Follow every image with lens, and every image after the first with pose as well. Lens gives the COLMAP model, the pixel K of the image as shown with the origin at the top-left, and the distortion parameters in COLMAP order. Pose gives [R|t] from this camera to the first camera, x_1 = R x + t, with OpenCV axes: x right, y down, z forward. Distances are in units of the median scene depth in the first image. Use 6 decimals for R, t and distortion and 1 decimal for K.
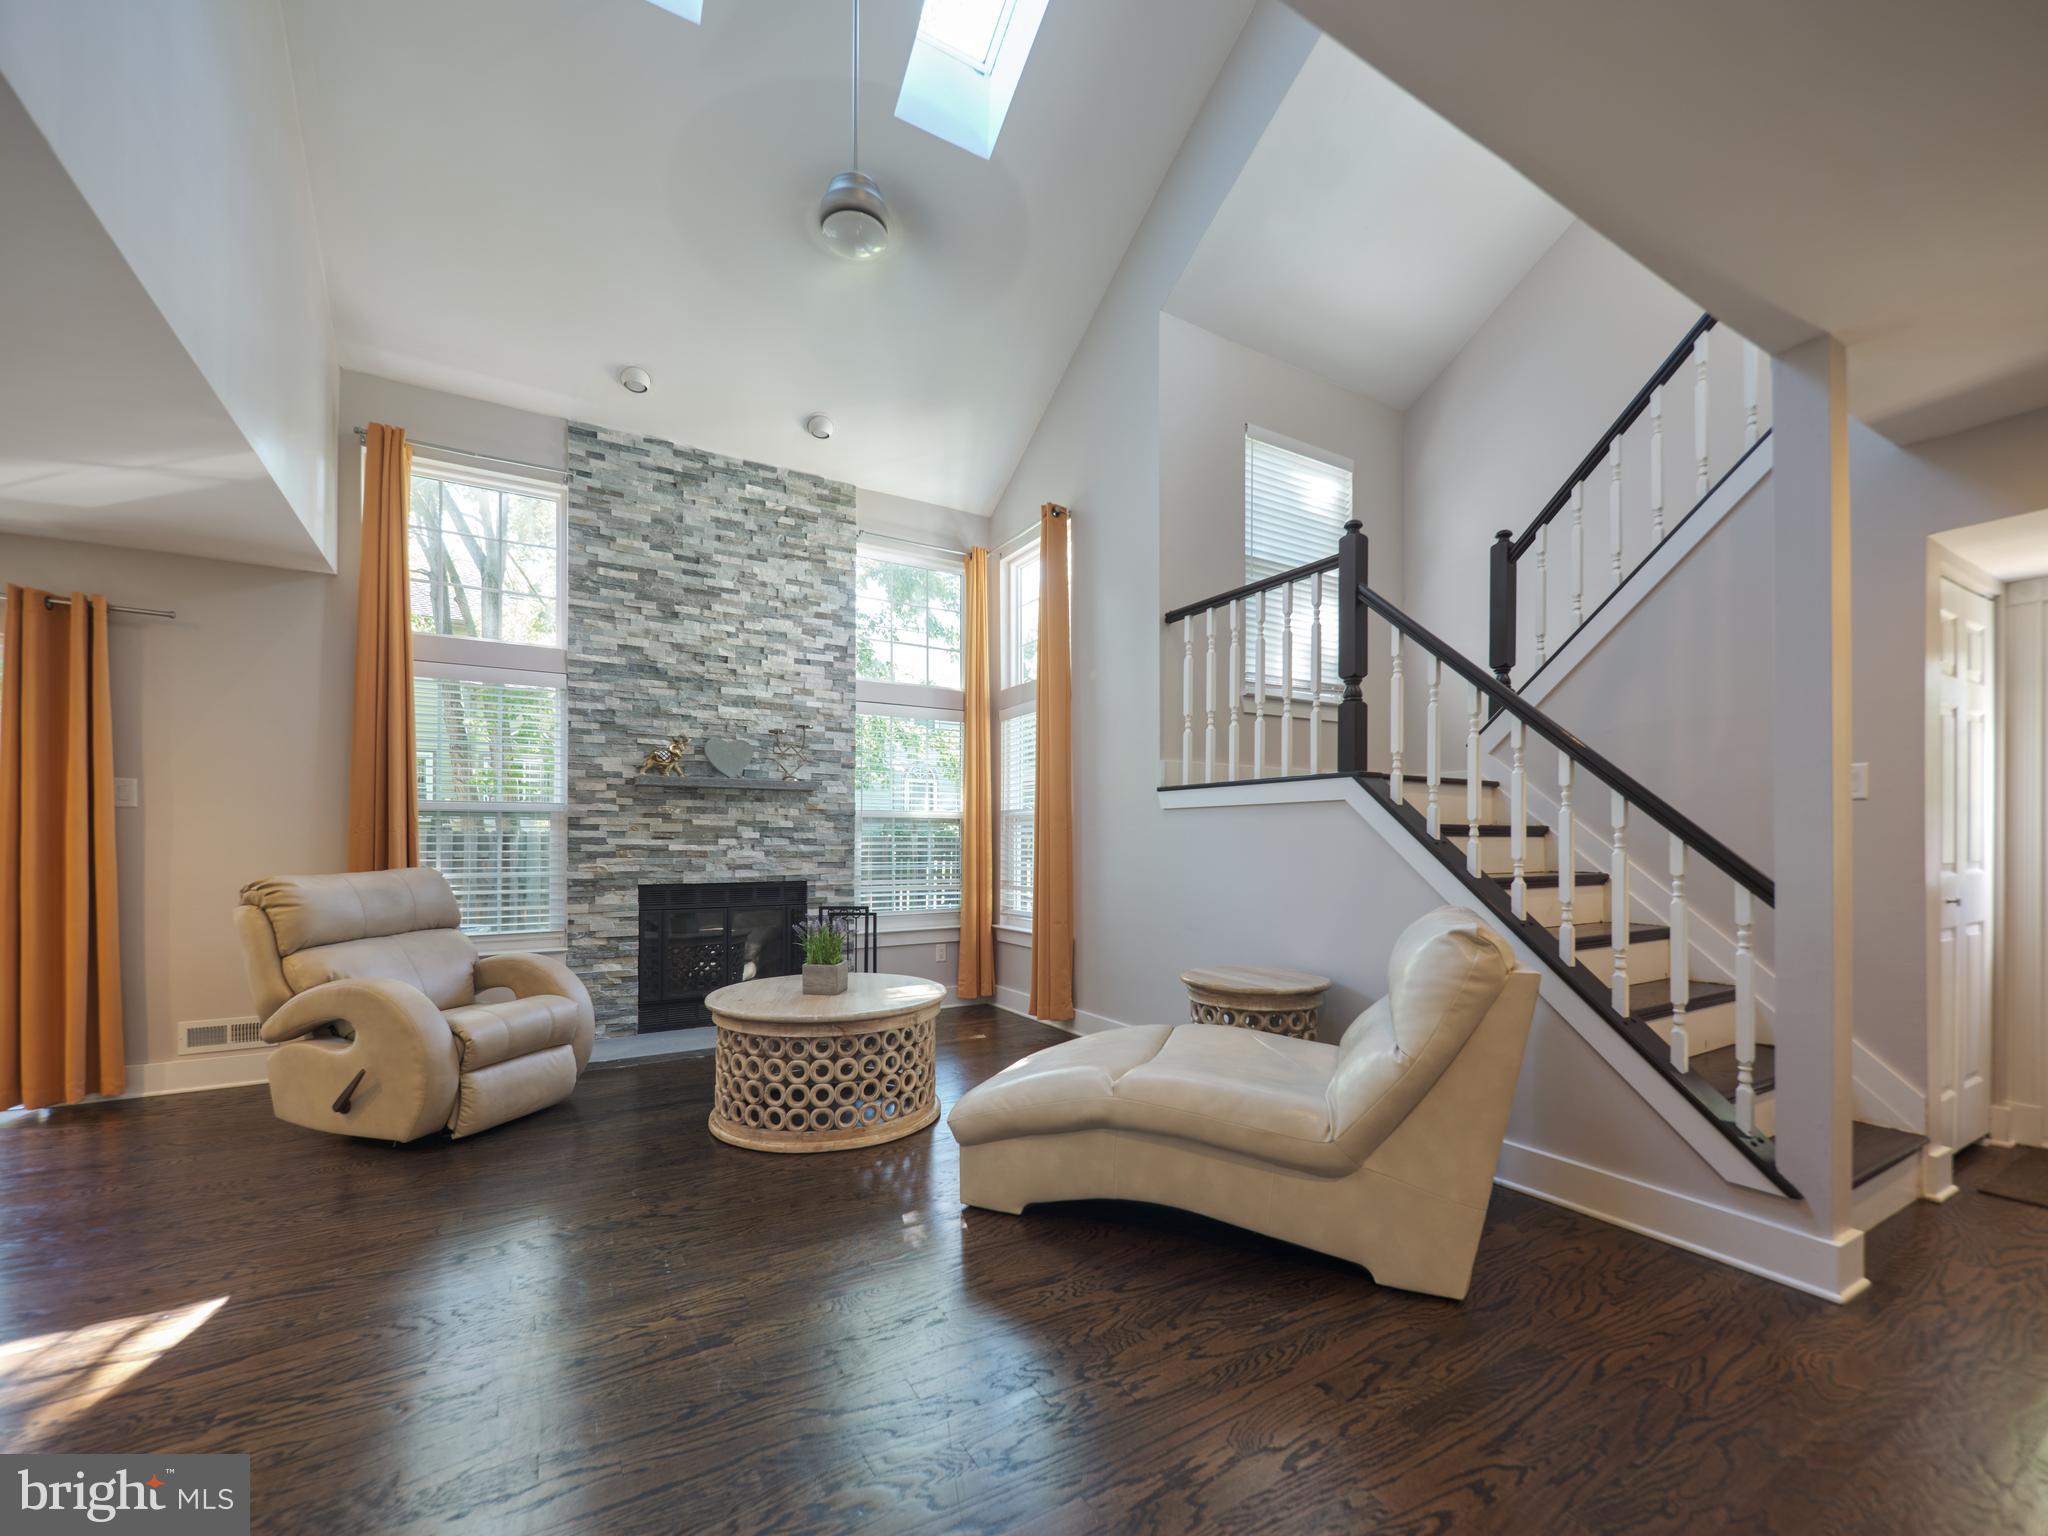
lens RADIAL K [[830.2, 0, 1030.1], [0, 830.2, 842.0], [0, 0, 1]] dist [0.000999, -0.000409]
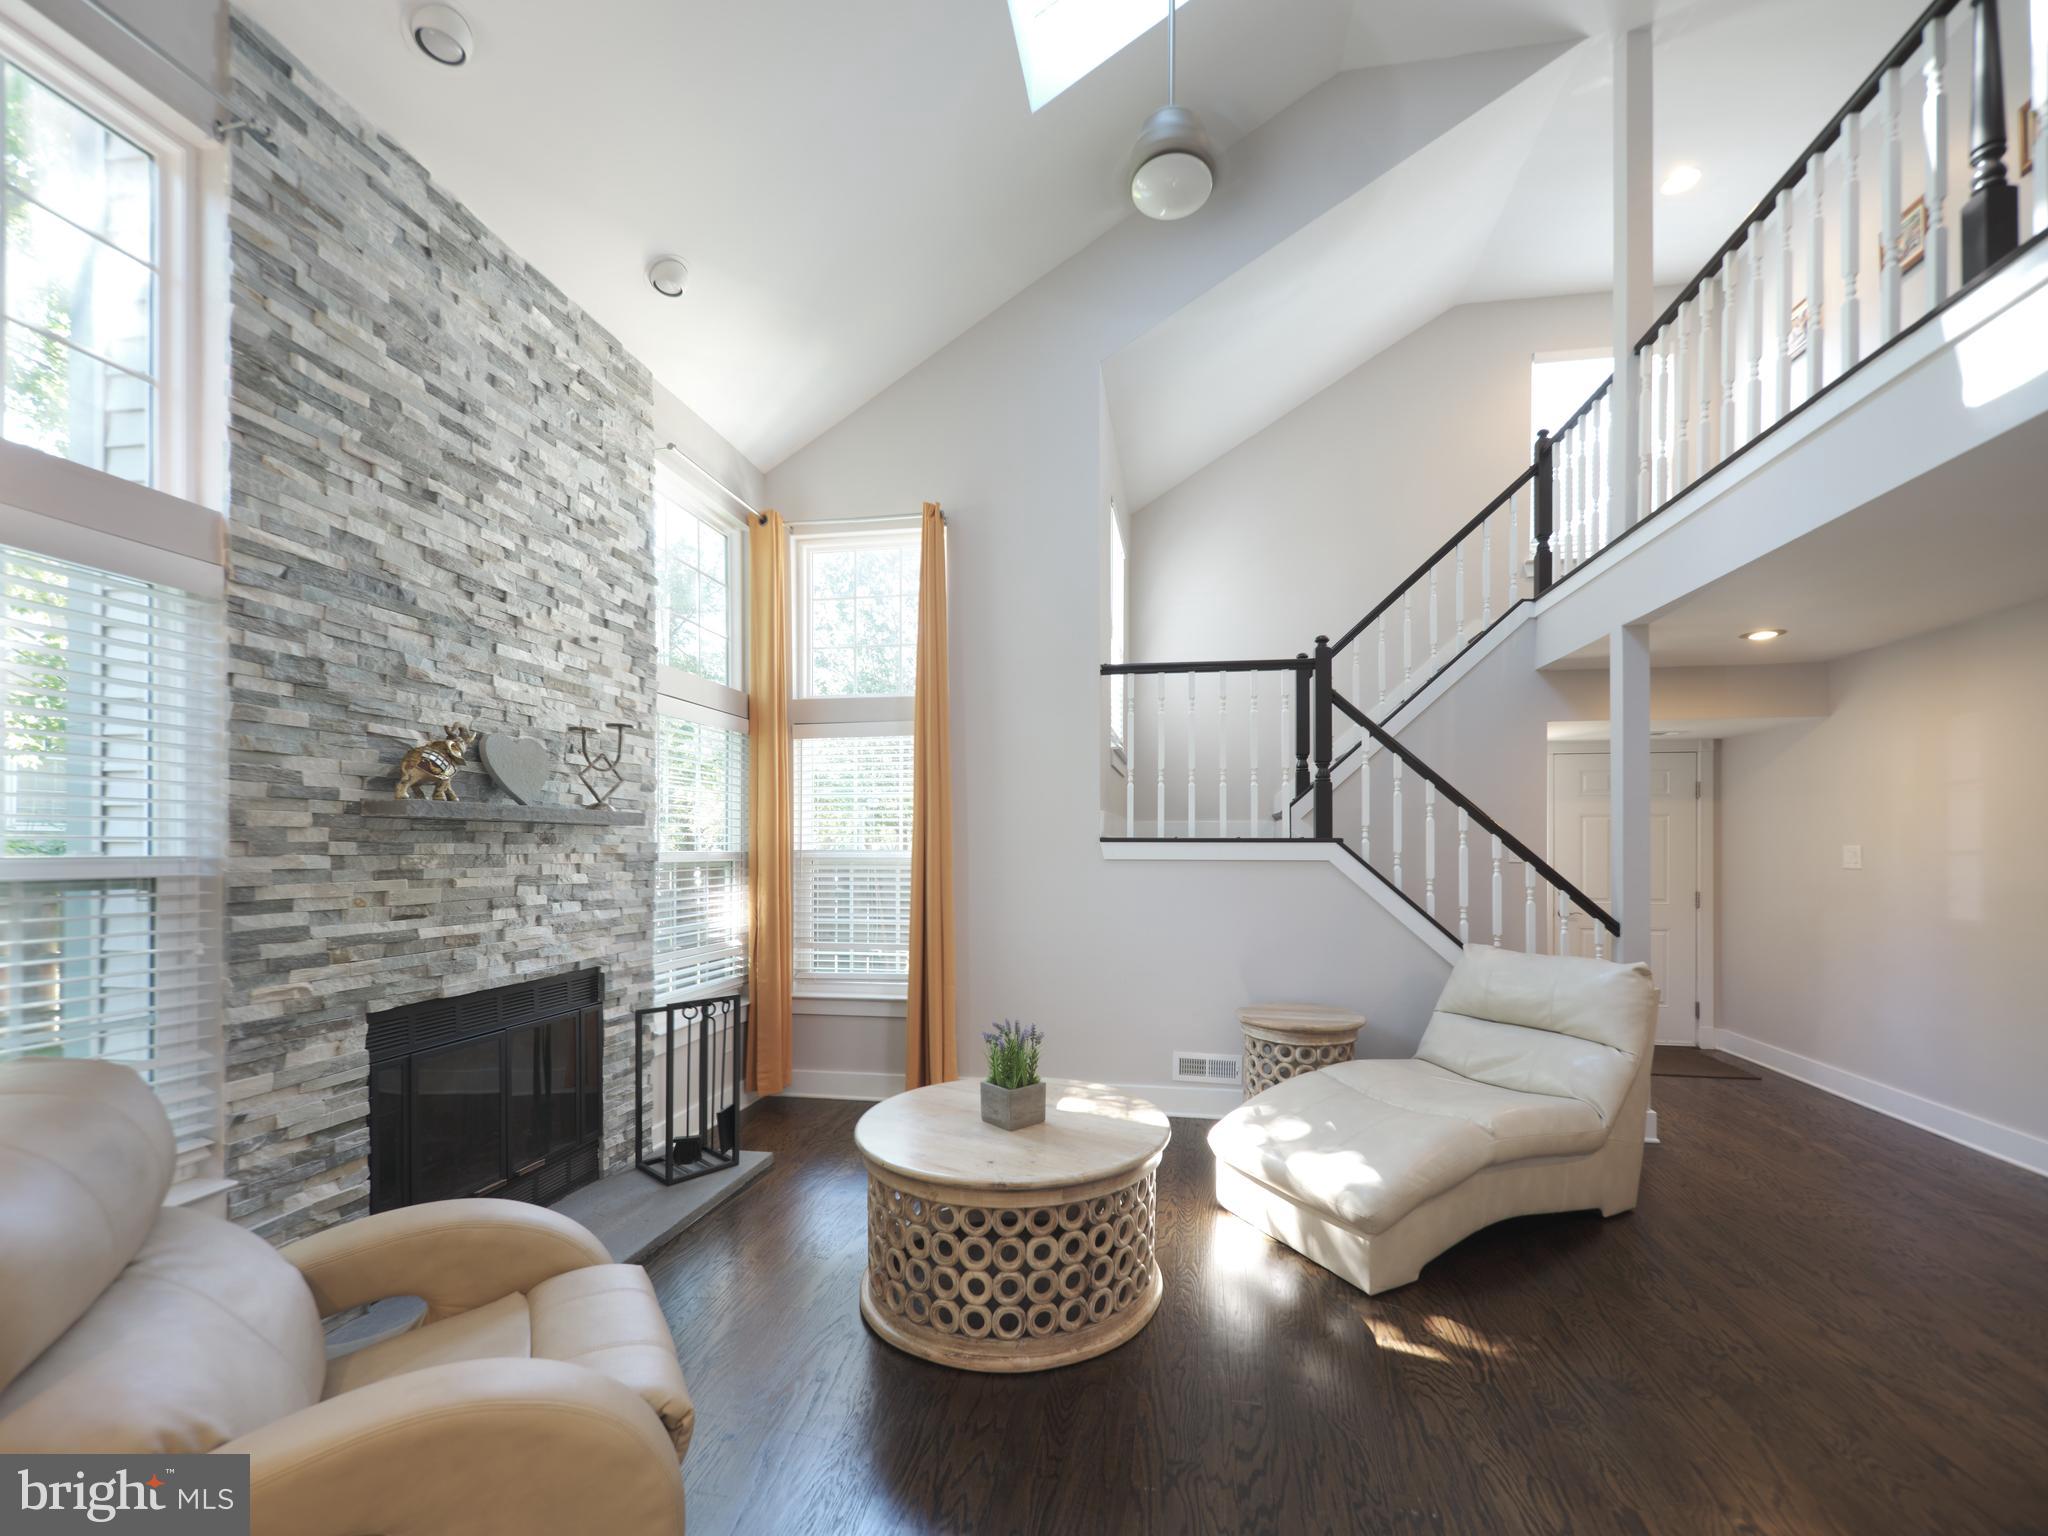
lens RADIAL K [[830.2, 0, 1066.0], [0, 830.2, 846.7], [0, 0, 1]] dist [0.000999, -0.000409]
pose [[0.650402, 0.000719, 0.759590, -0.573282], [0.000855, 0.999998, -0.001678, -0.047932], [-0.759589, 0.001741, 0.650401, 0.347755]]
